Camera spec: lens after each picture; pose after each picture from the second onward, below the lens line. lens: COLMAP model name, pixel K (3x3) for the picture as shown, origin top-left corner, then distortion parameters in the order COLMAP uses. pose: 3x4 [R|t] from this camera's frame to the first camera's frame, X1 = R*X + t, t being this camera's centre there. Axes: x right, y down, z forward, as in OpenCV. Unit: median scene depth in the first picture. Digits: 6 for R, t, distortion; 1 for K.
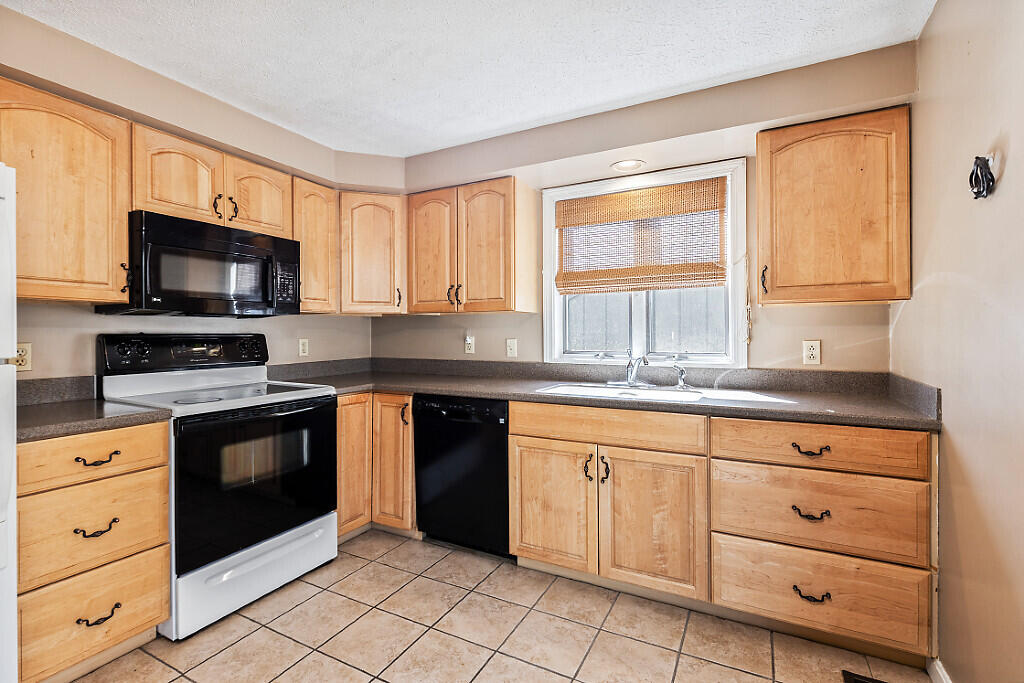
lens RADIAL K [[467.5, 0, 507.5], [0, 467.5, 334.5], [0, 0, 1]] dist [-0.000156, -0.000561]
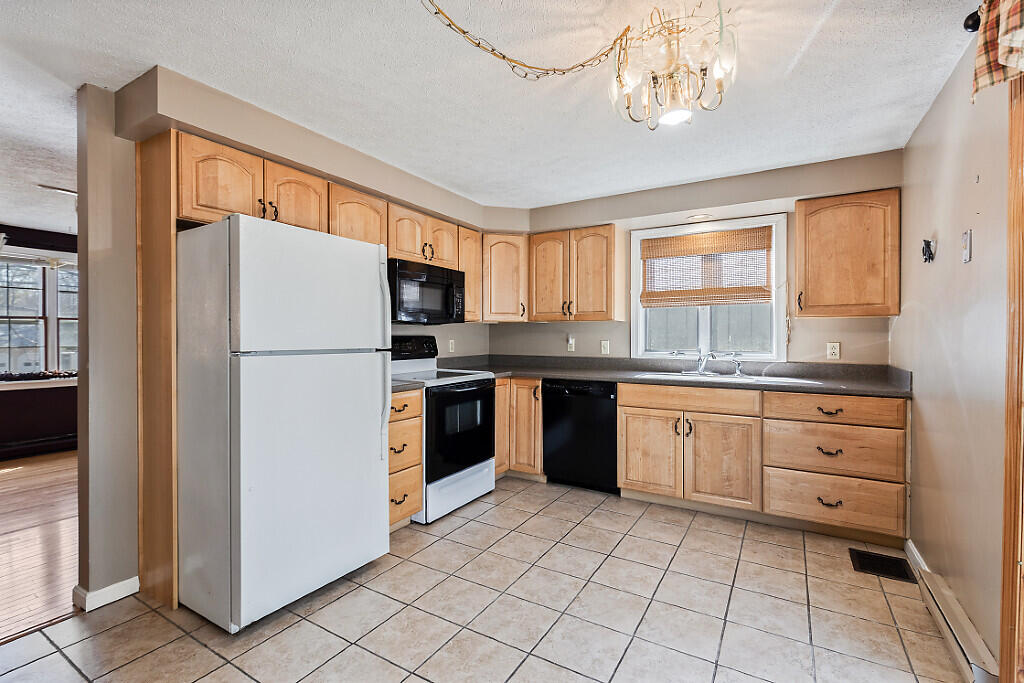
lens RADIAL K [[458.5, 0, 507.2], [0, 458.5, 339.5], [0, 0, 1]] dist [-0.000479, -0.001260]
pose [[0.998256, 0.005144, -0.058808, -0.262226], [-0.004846, 0.999975, 0.005213, 0.001060], [0.058833, -0.004919, 0.998256, -0.455783]]
